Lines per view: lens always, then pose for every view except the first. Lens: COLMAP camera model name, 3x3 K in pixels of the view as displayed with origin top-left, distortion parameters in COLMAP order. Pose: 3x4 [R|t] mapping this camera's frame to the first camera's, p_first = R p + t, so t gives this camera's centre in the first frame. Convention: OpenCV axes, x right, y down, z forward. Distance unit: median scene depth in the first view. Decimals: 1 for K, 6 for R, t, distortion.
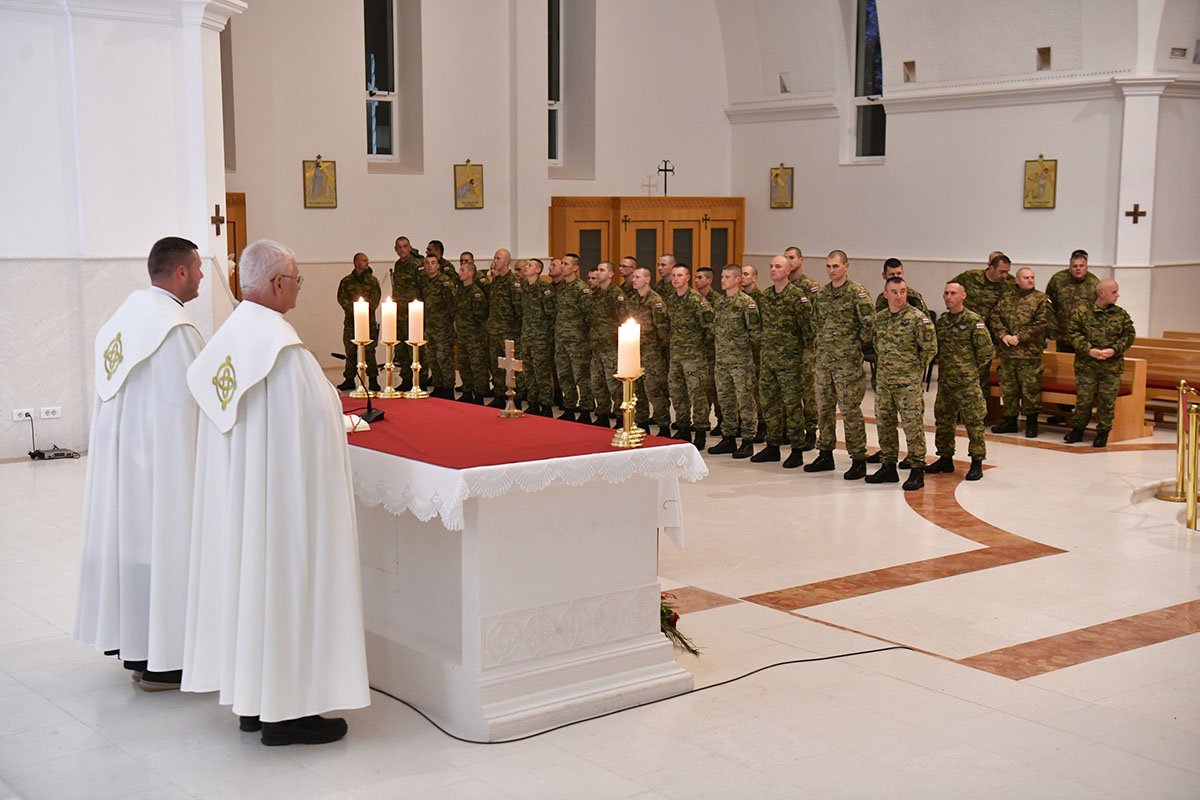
lens RADIAL K [[1623.5, 0, 600.0], [0, 1623.5, 400.0], [0, 0, 1]] dist [-0.000484, 0.027610]
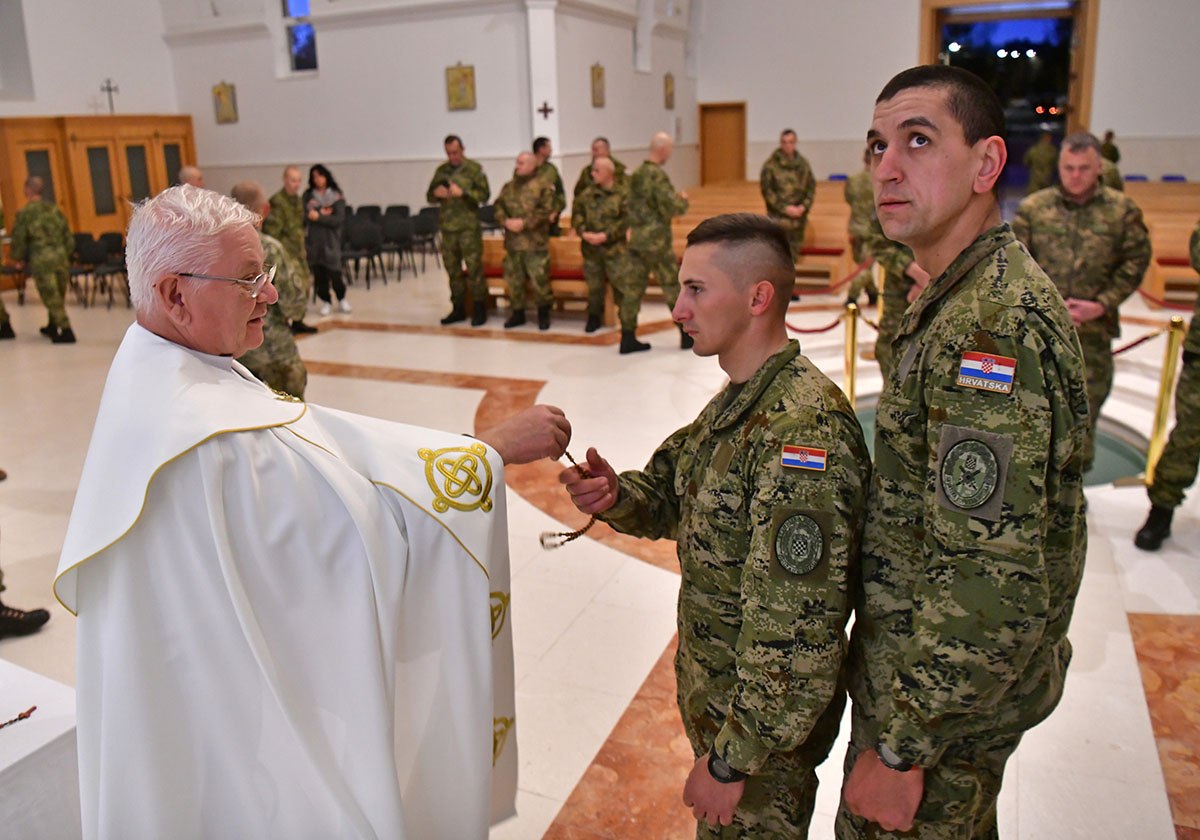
lens RADIAL K [[1035.9, 0, 600.0], [0, 1035.9, 420.0], [0, 0, 1]] dist [-0.074419, 0.001534]
pose [[0.893717, -0.154300, 0.421262, 0.017042], [0.089036, 0.981319, 0.170545, -0.017399], [-0.439708, -0.114911, 0.890760, 0.277669]]
